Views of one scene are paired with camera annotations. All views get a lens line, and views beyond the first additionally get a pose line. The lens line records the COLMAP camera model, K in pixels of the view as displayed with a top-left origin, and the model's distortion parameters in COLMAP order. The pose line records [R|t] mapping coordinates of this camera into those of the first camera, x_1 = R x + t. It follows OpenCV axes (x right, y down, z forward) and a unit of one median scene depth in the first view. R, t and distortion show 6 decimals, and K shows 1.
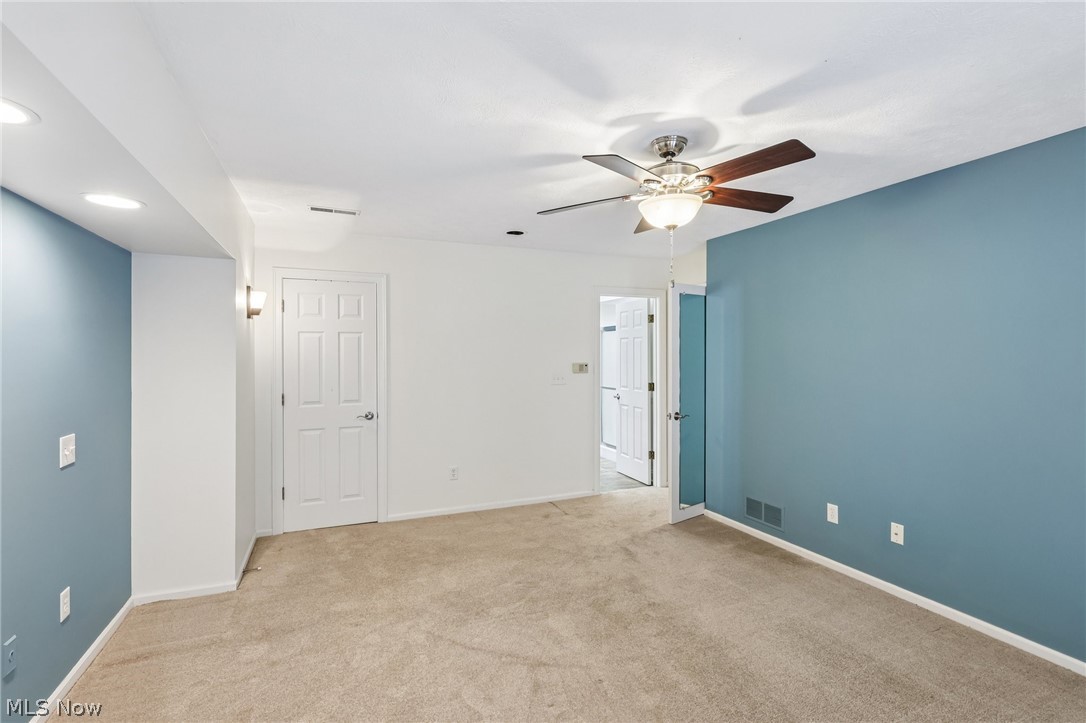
lens RADIAL K [[504.6, 0, 539.4], [0, 504.6, 356.2], [0, 0, 1]] dist [-0.007150, 0.000119]
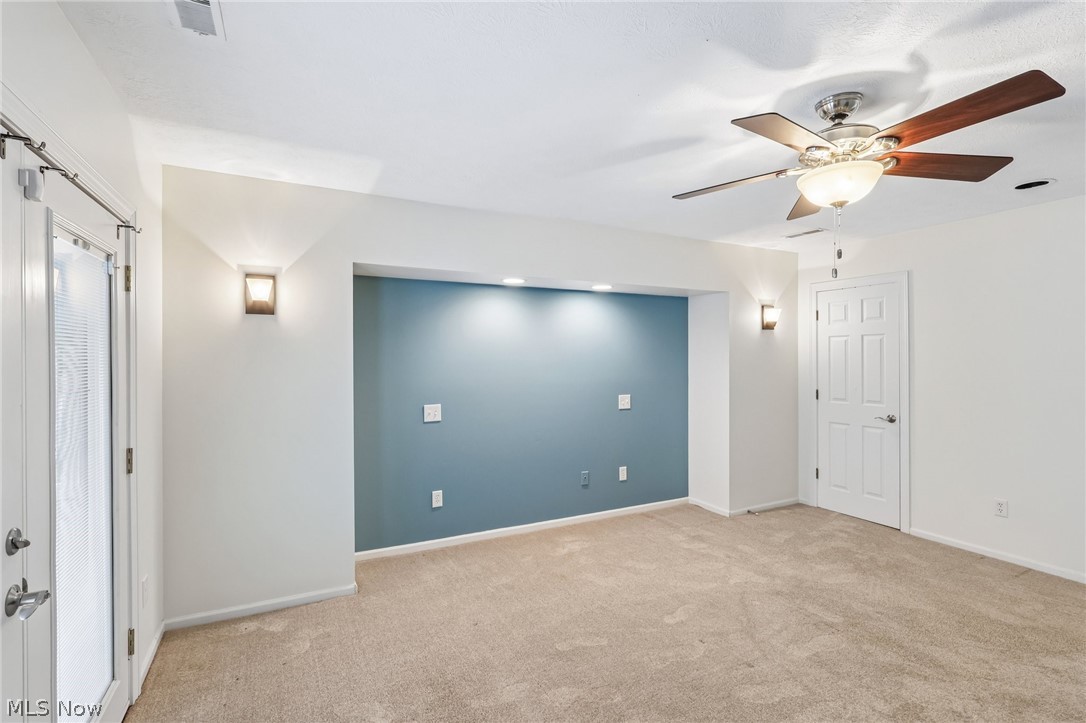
lens RADIAL K [[504.6, 0, 539.4], [0, 504.6, 356.2], [0, 0, 1]] dist [-0.007150, 0.000119]
pose [[0.067548, -0.000789, -0.997716, 0.680620], [-0.000394, 1.000000, -0.000817, -0.002473], [0.997716, 0.000448, 0.067548, 0.287302]]
